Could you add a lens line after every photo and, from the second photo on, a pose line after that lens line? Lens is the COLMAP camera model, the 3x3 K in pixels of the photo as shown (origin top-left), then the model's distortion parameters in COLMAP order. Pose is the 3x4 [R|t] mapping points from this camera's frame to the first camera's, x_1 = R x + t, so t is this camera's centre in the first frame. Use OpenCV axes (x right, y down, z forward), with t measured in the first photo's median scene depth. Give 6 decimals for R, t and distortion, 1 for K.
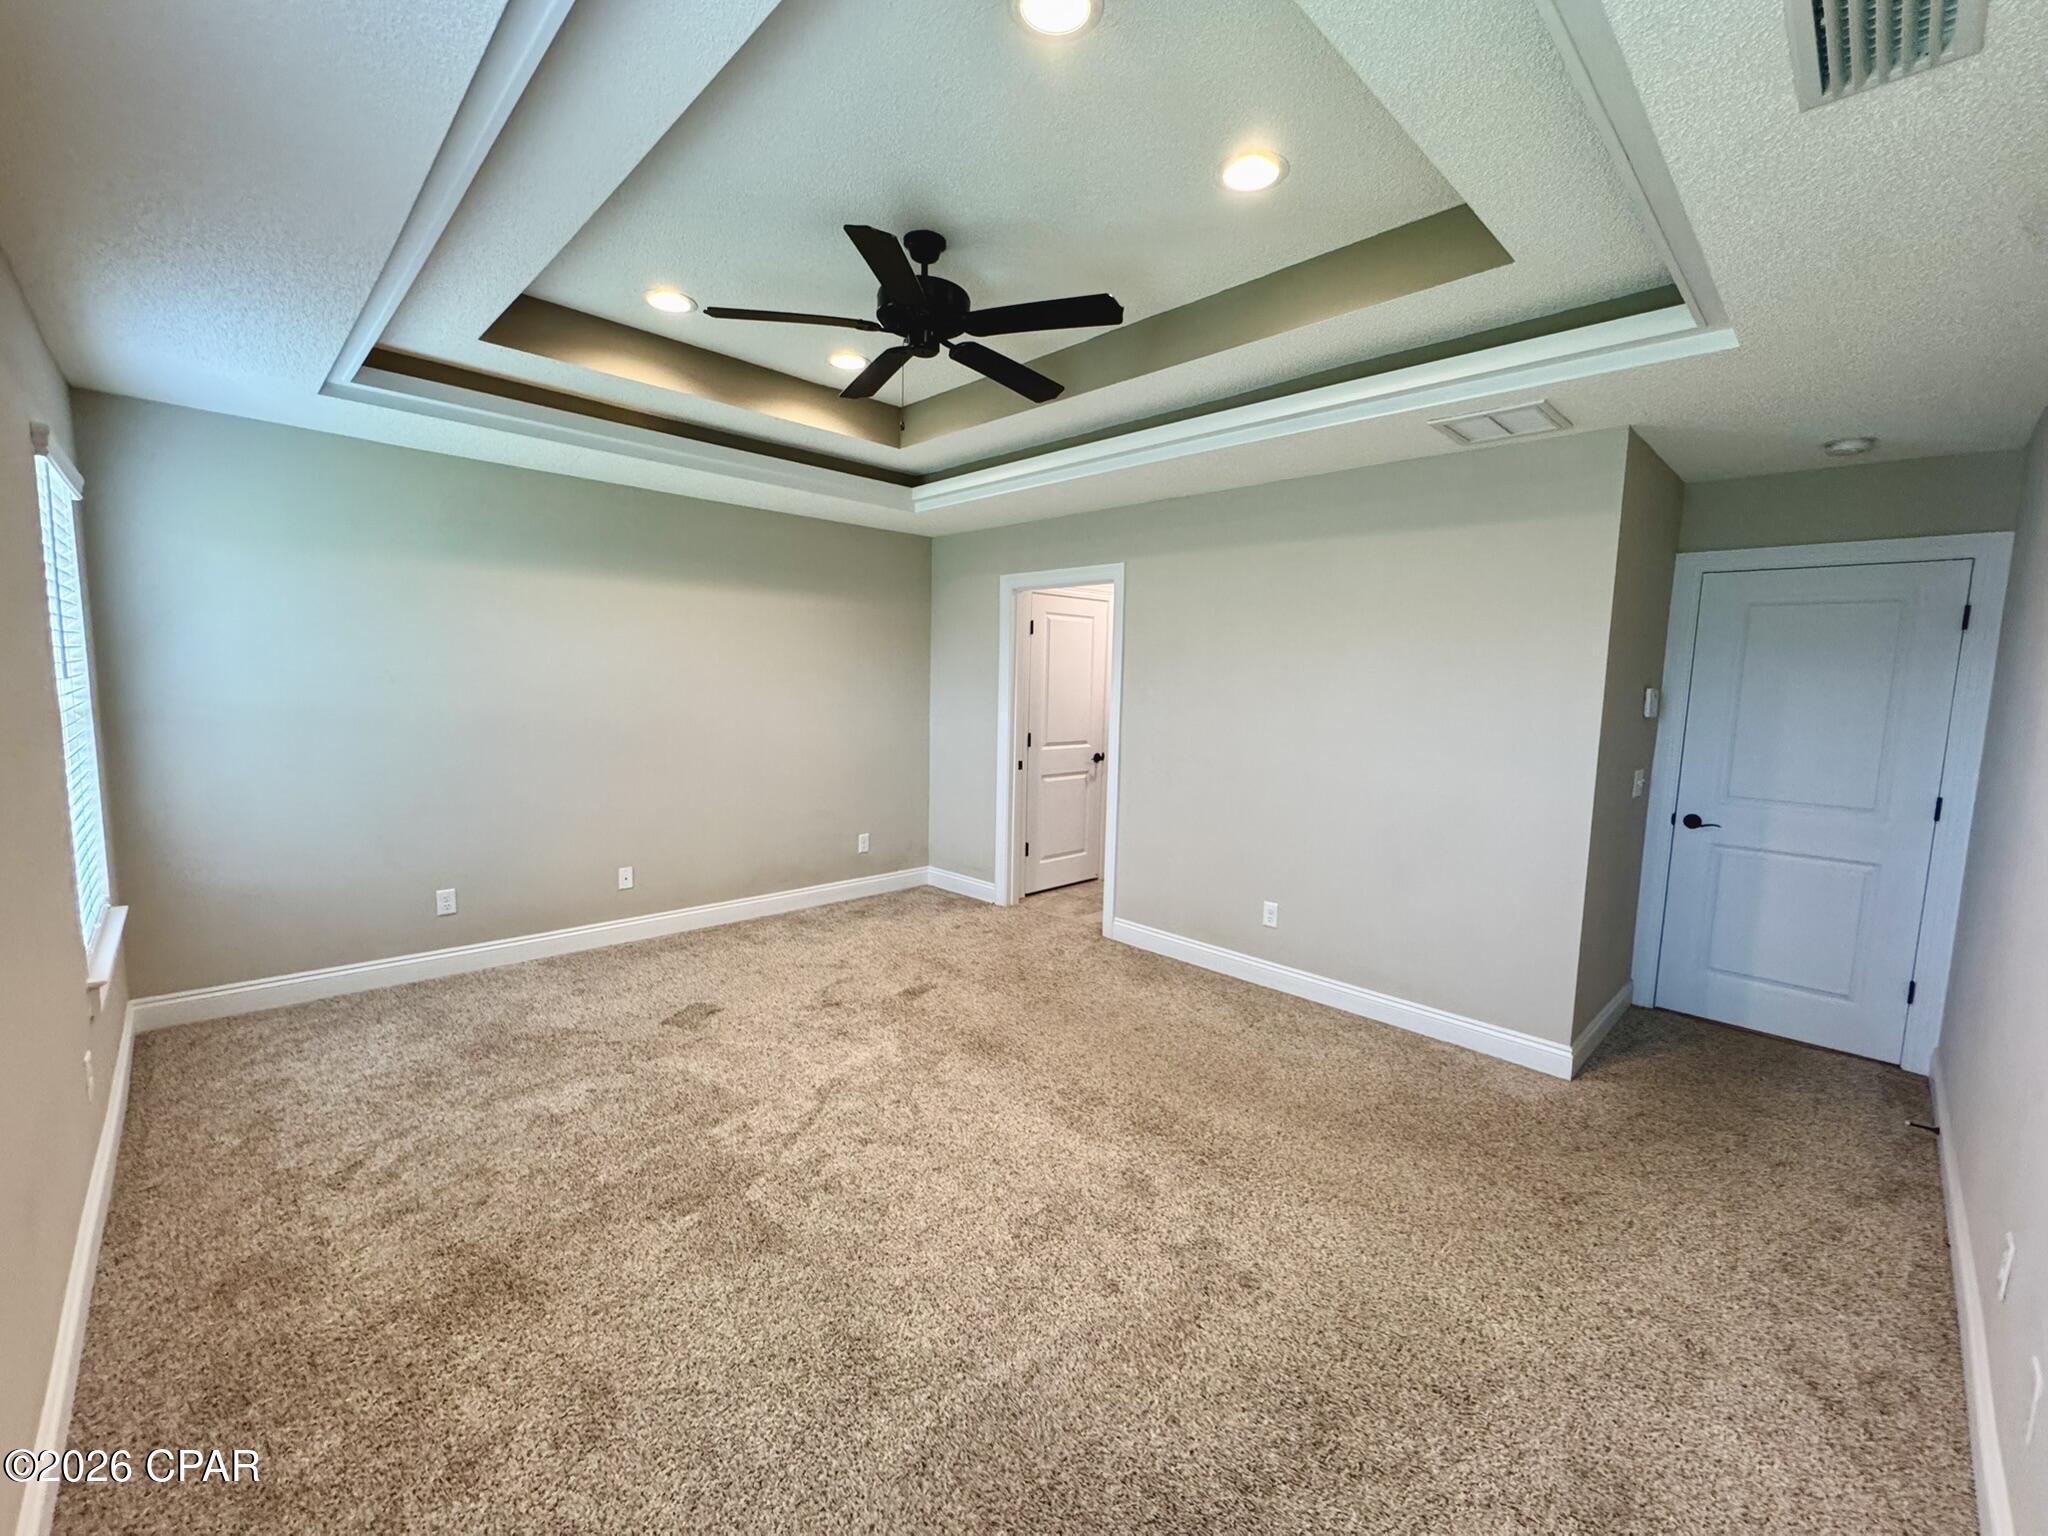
lens RADIAL K [[815.5, 0, 1024.0], [0, 815.5, 768.0], [0, 0, 1]] dist [-0.002587, 0.000079]
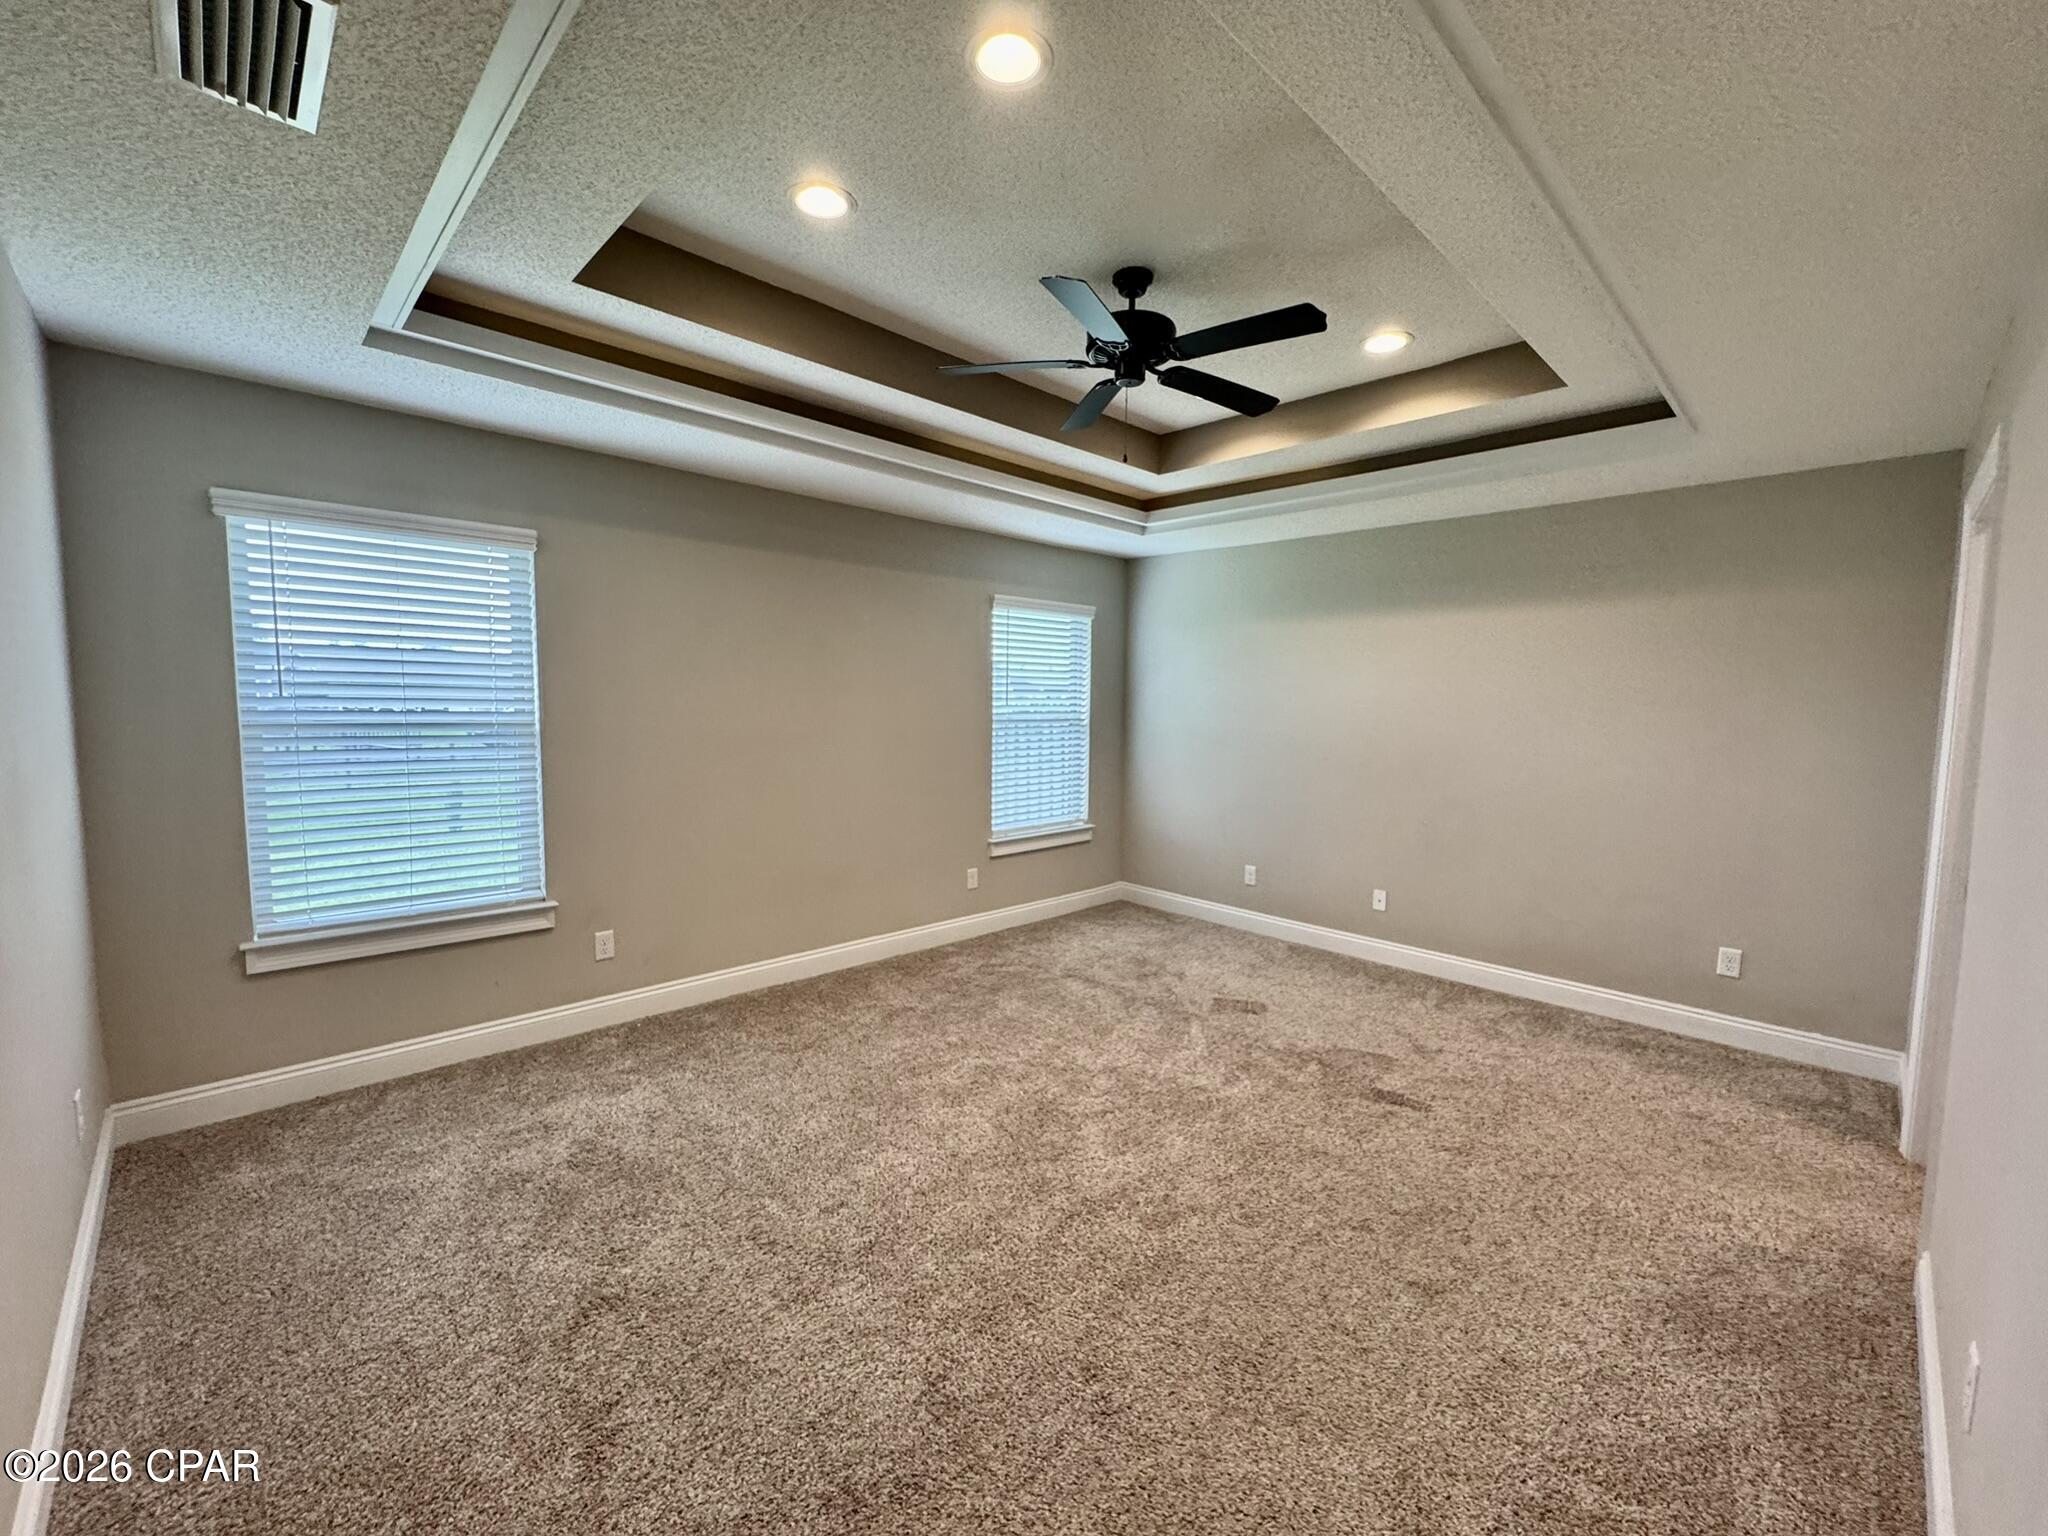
lens RADIAL K [[815.5, 0, 1024.0], [0, 815.5, 768.0], [0, 0, 1]] dist [-0.002587, 0.000079]
pose [[0.022525, 0.061513, -0.997852, 0.616465], [-0.121950, 0.990821, 0.058327, -0.044112], [0.992281, 0.120374, 0.029820, 0.578576]]
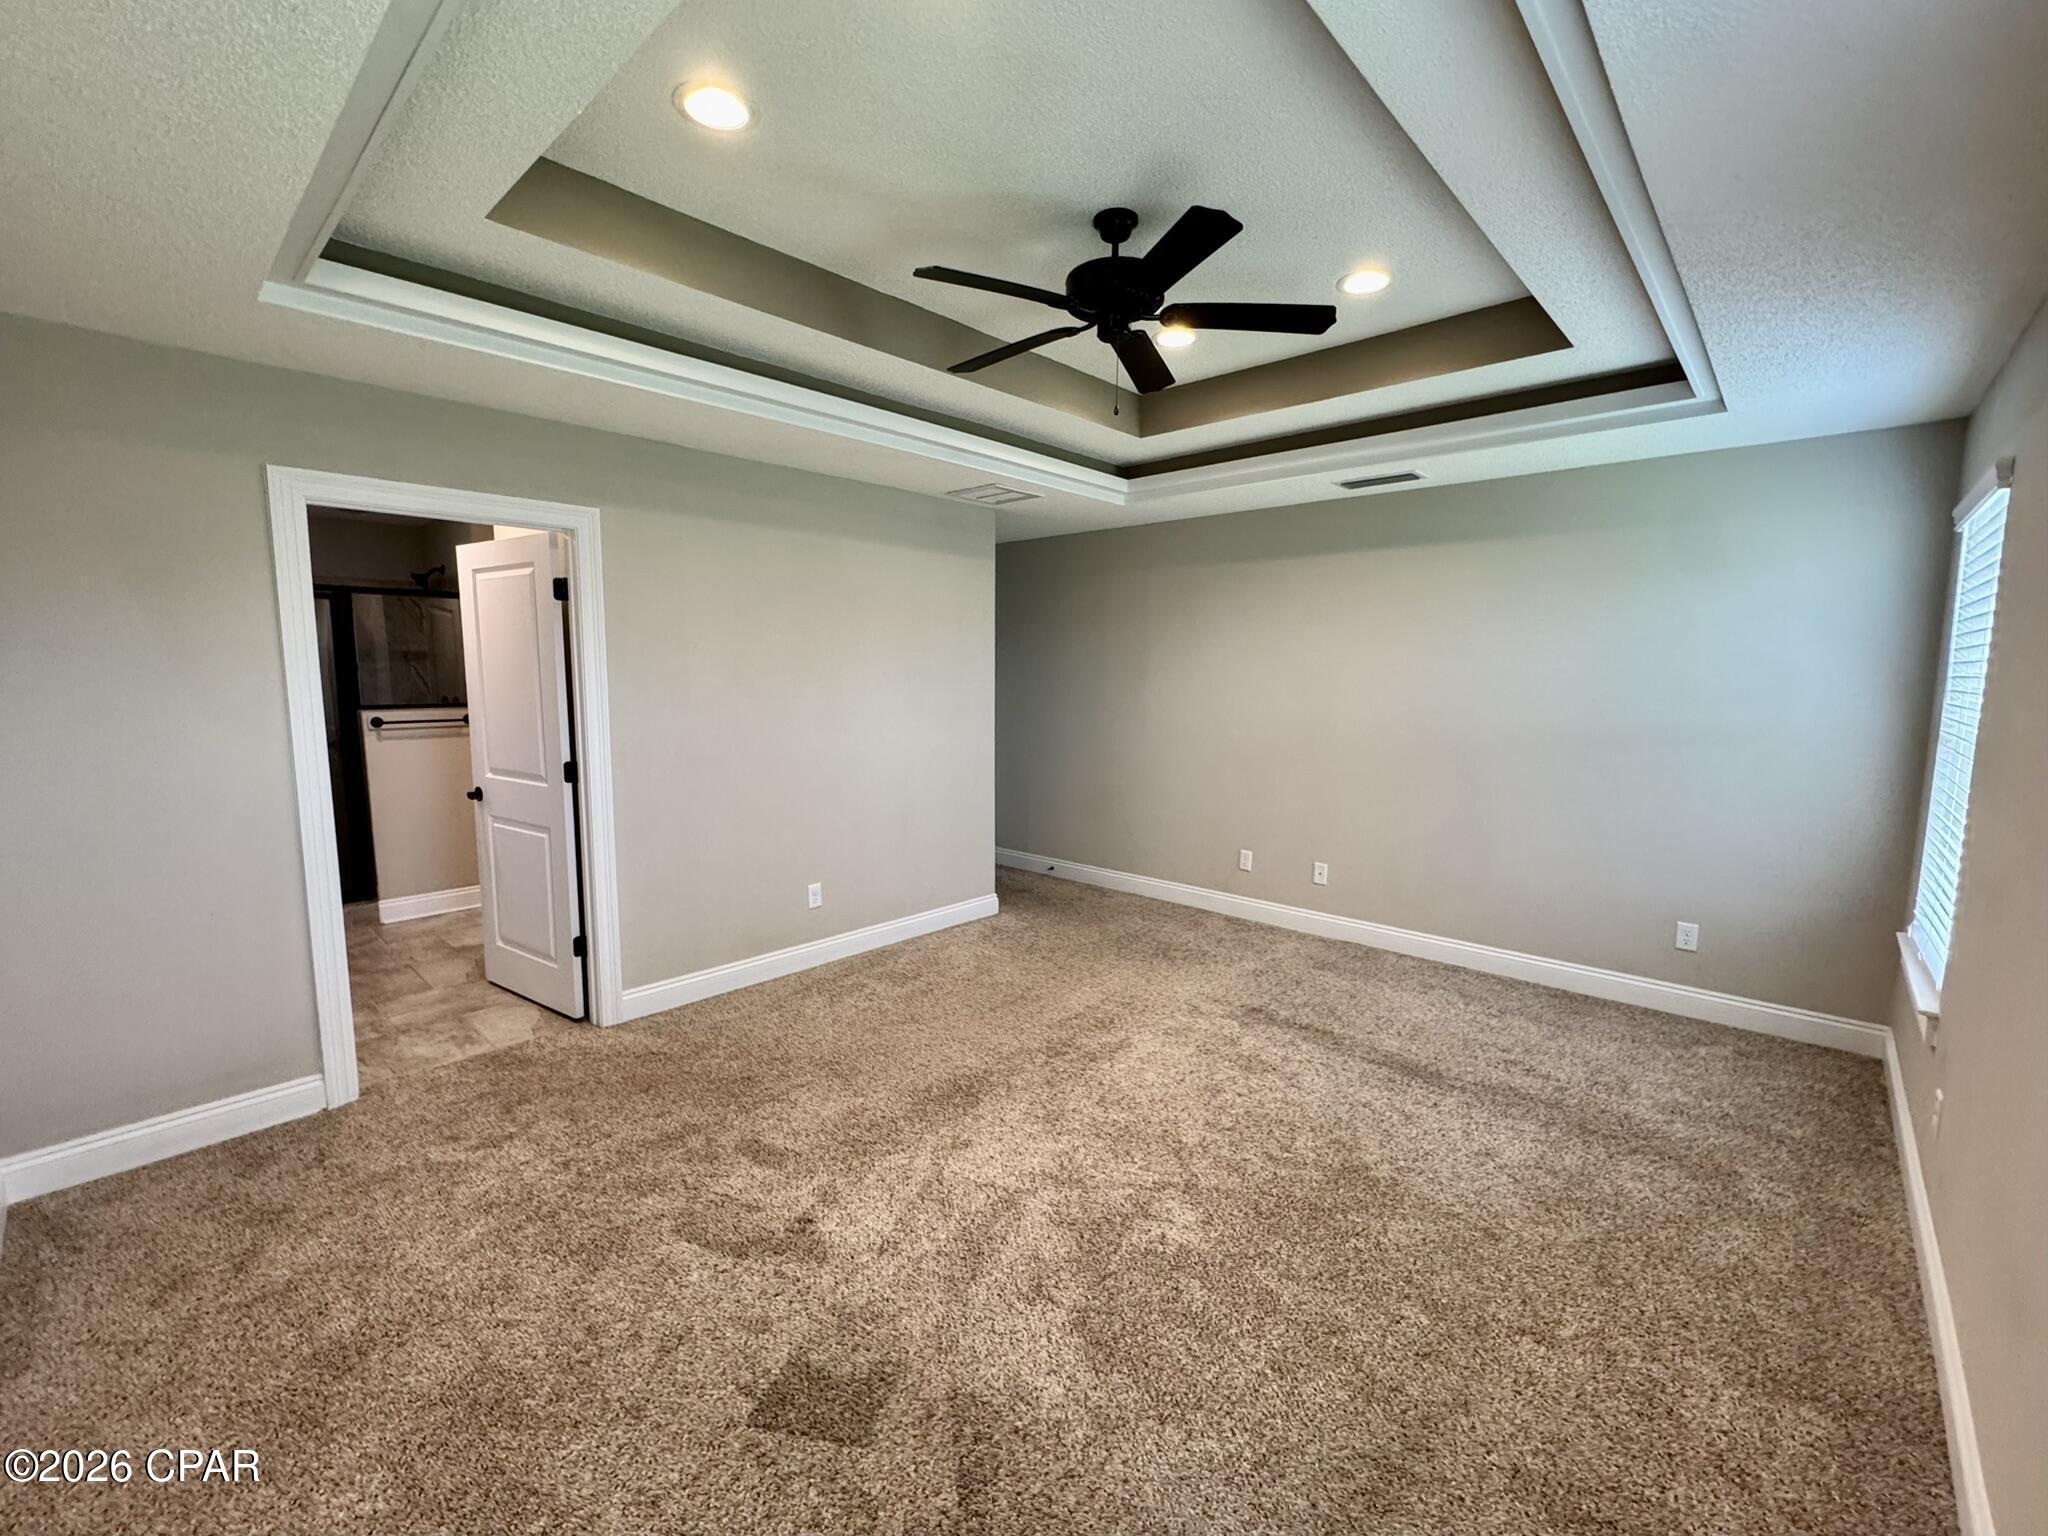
lens RADIAL K [[815.5, 0, 1024.0], [0, 815.5, 768.0], [0, 0, 1]] dist [-0.002587, 0.000079]
pose [[-0.009451, -0.145577, 0.989302, -0.731244], [0.107082, 0.983510, 0.145748, -0.106438], [-0.994205, 0.107313, 0.006293, 0.747664]]
